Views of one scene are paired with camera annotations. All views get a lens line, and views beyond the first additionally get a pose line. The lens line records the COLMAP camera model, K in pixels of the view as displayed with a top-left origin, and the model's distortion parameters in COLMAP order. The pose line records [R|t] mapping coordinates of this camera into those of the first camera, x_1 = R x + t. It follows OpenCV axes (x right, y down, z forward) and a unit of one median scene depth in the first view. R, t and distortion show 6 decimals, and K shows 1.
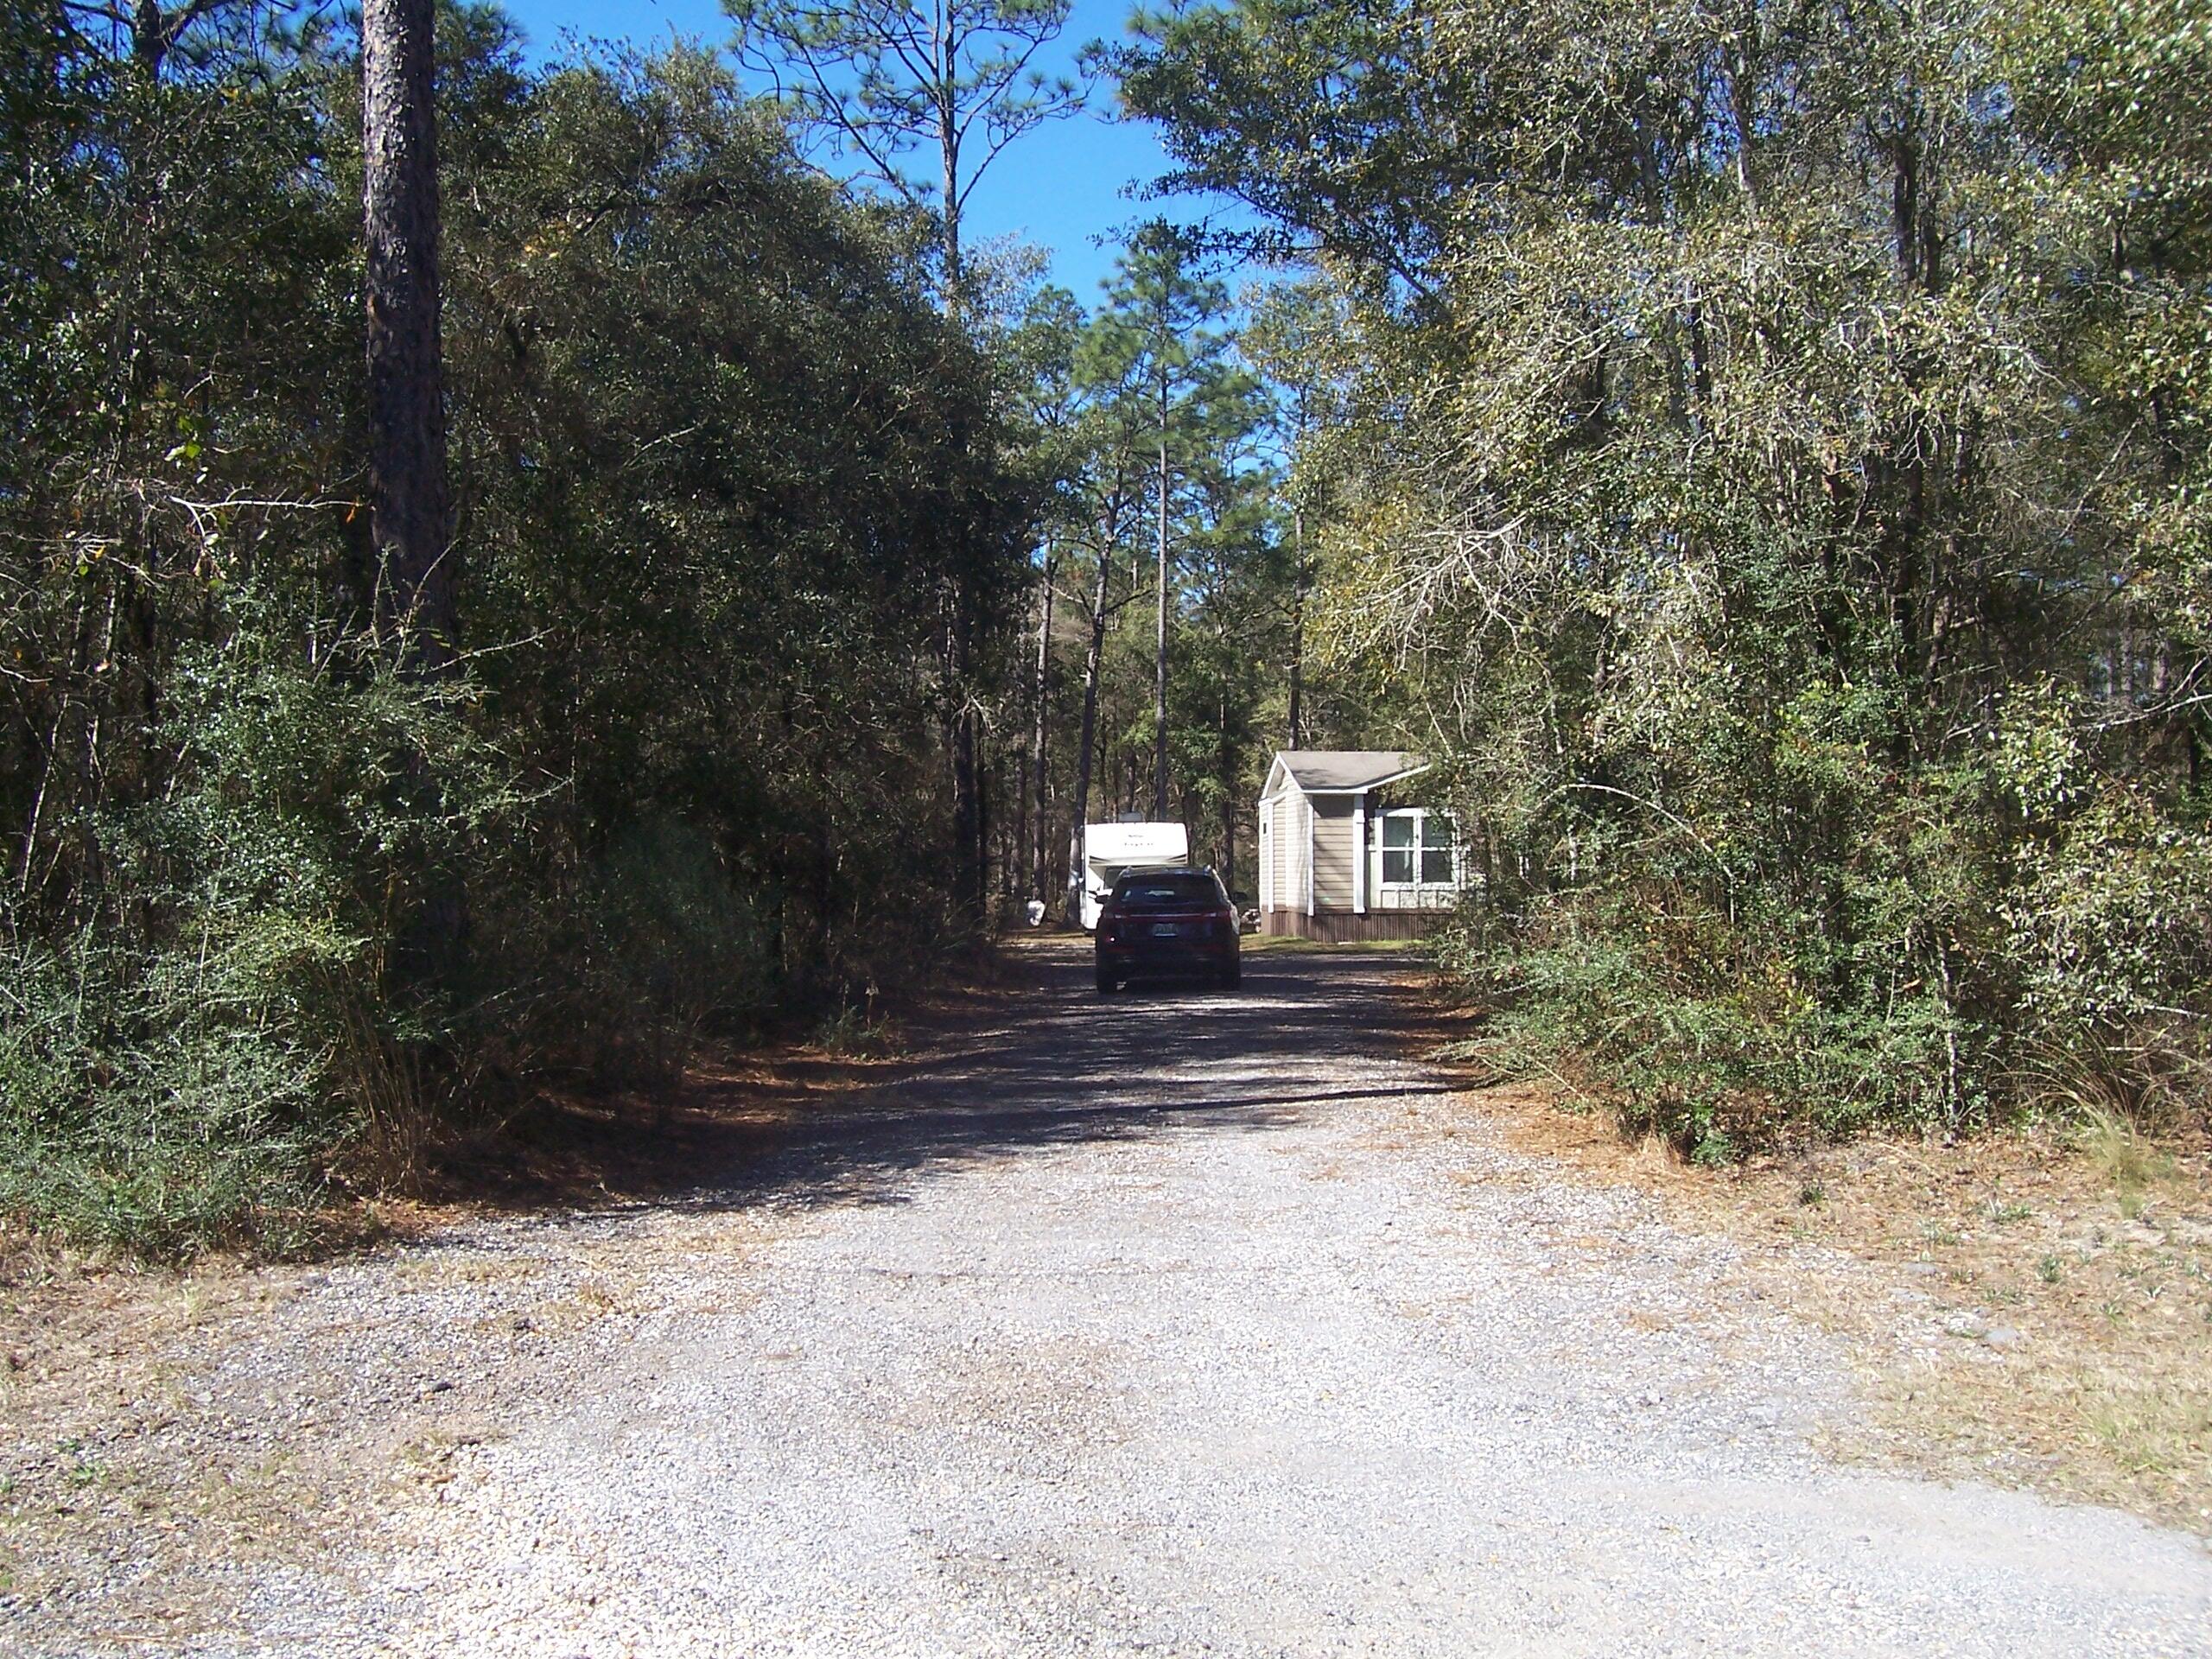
lens RADIAL K [[2237.9, 0, 1106.0], [0, 2237.9, 829.5], [0, 0, 1]] dist [-0.187786, 0.192364]
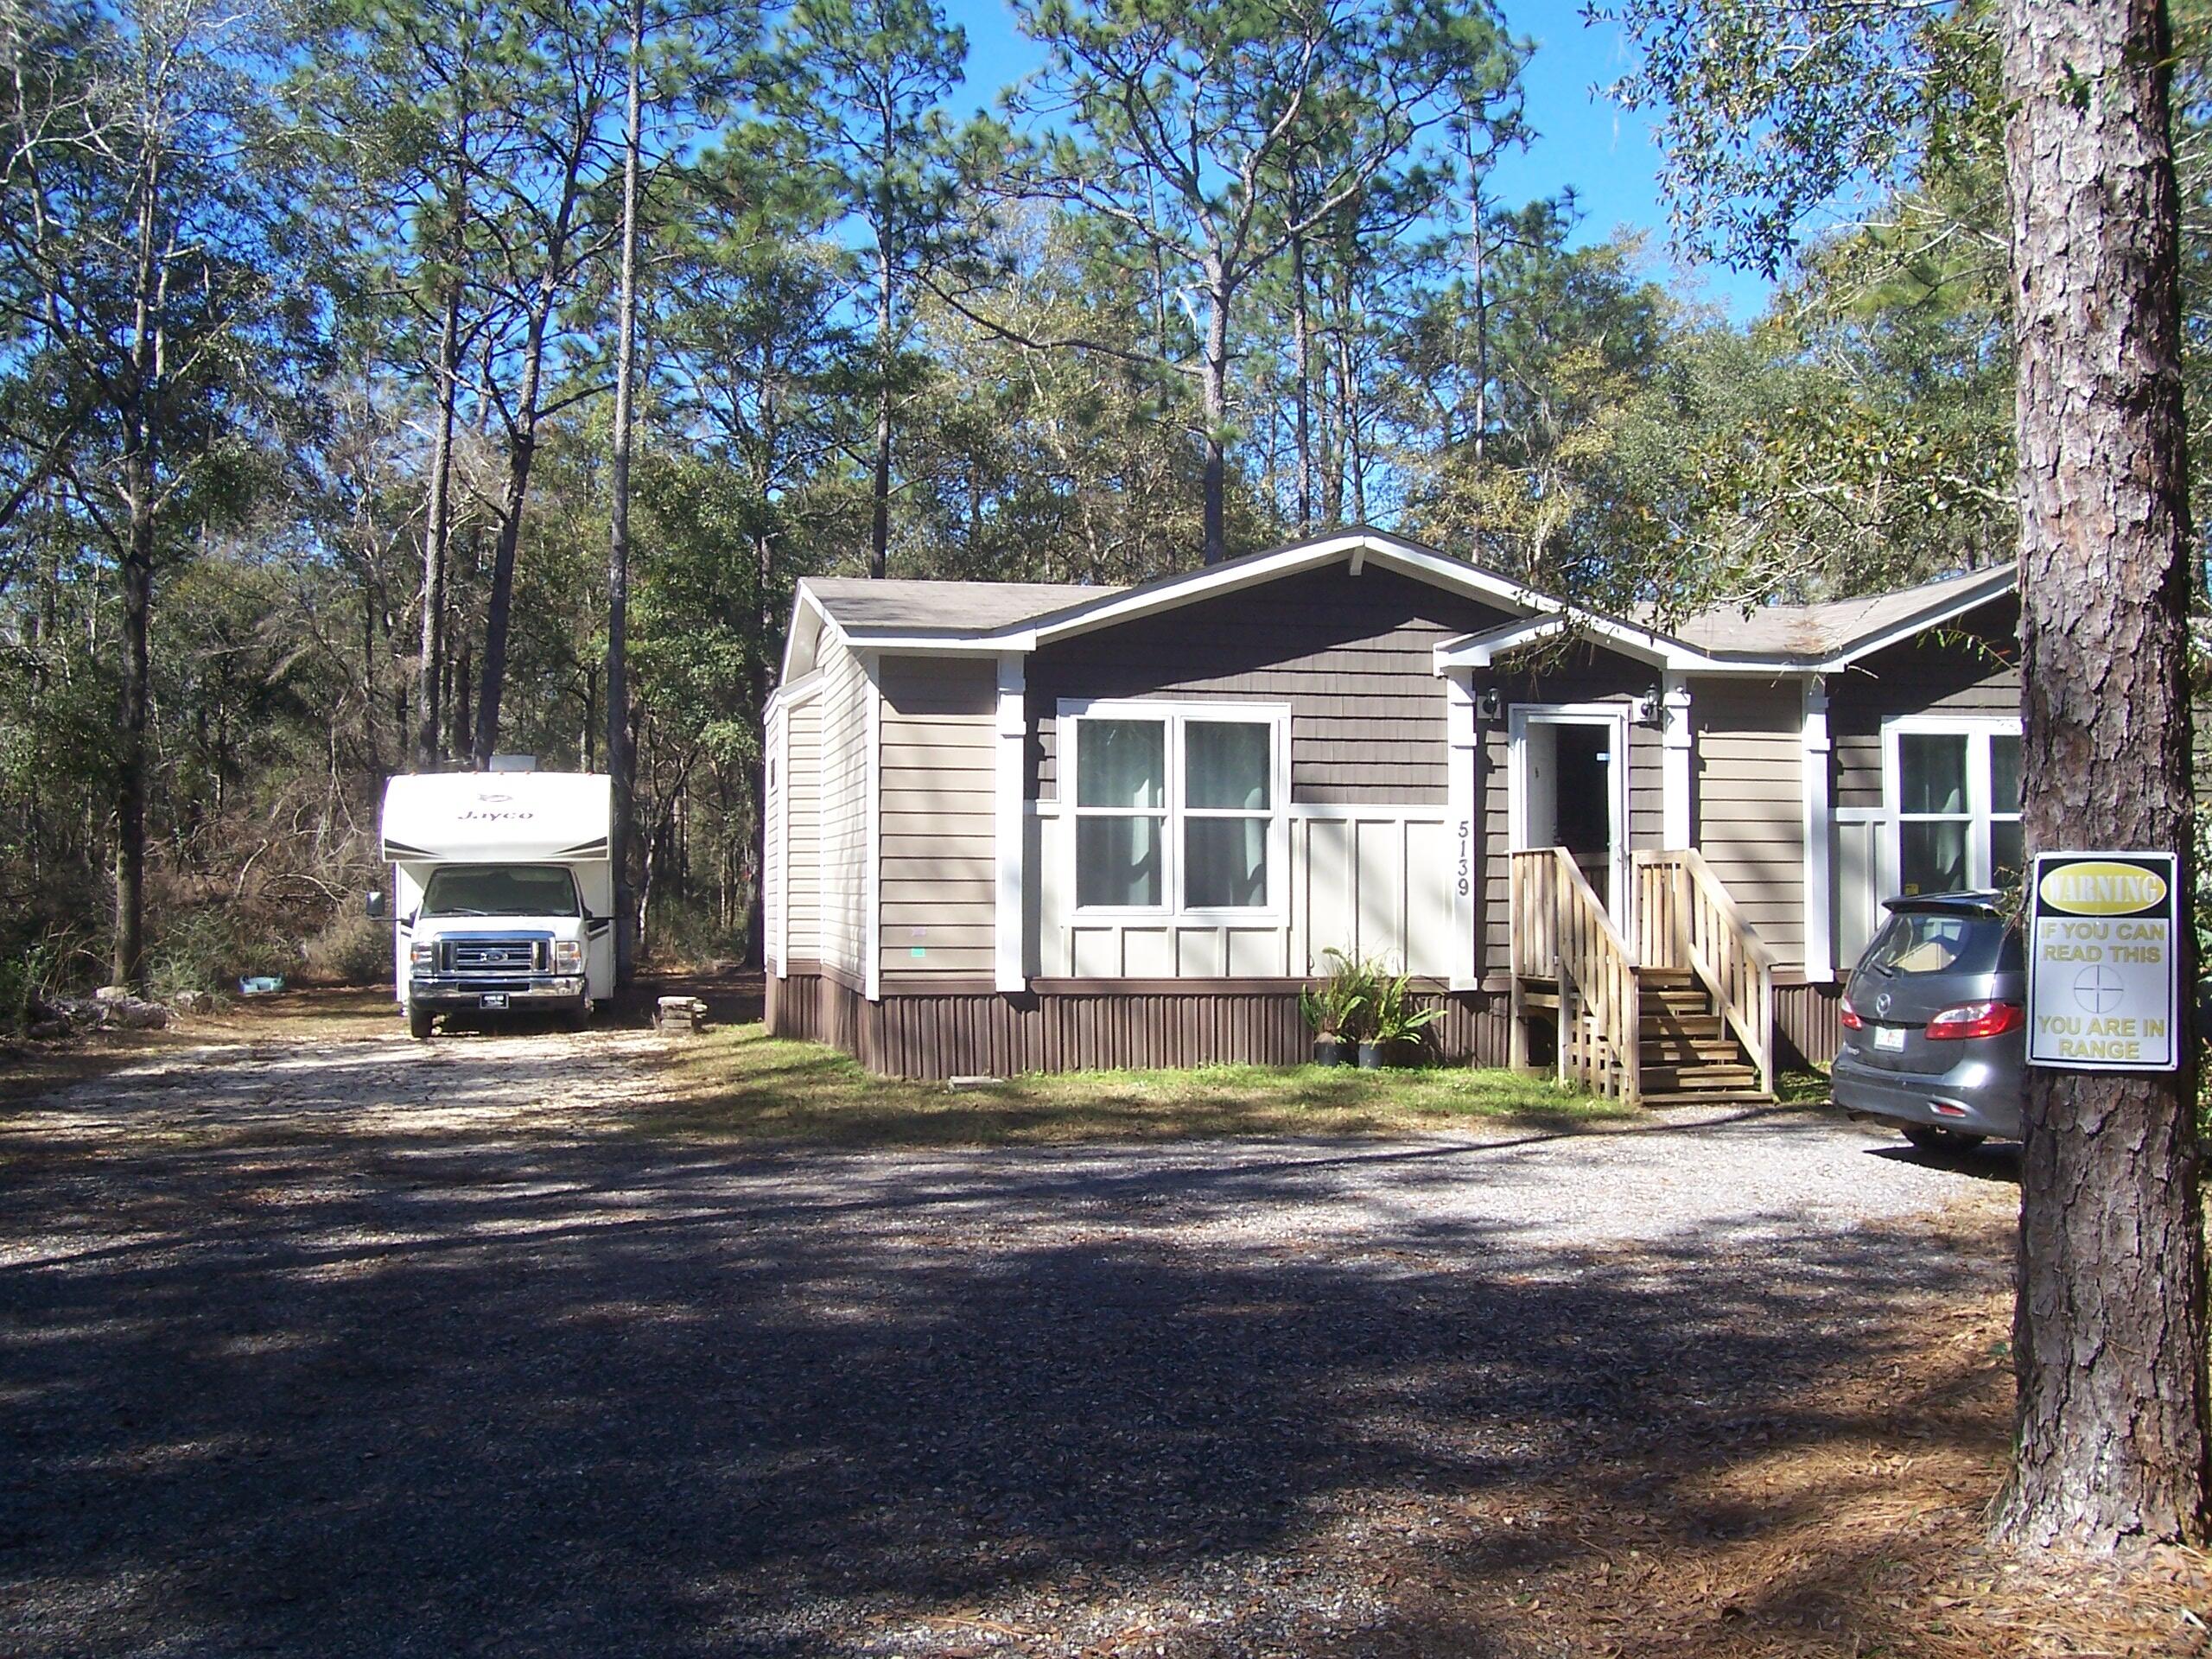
lens RADIAL K [[2237.9, 0, 1106.0], [0, 2237.9, 829.5], [0, 0, 1]] dist [-0.187786, 0.192364]
pose [[0.984559, 0.011607, 0.174669, 0.066703], [-0.009305, 0.999859, -0.013996, 0.016695], [-0.174807, 0.012155, 0.984528, 0.649939]]
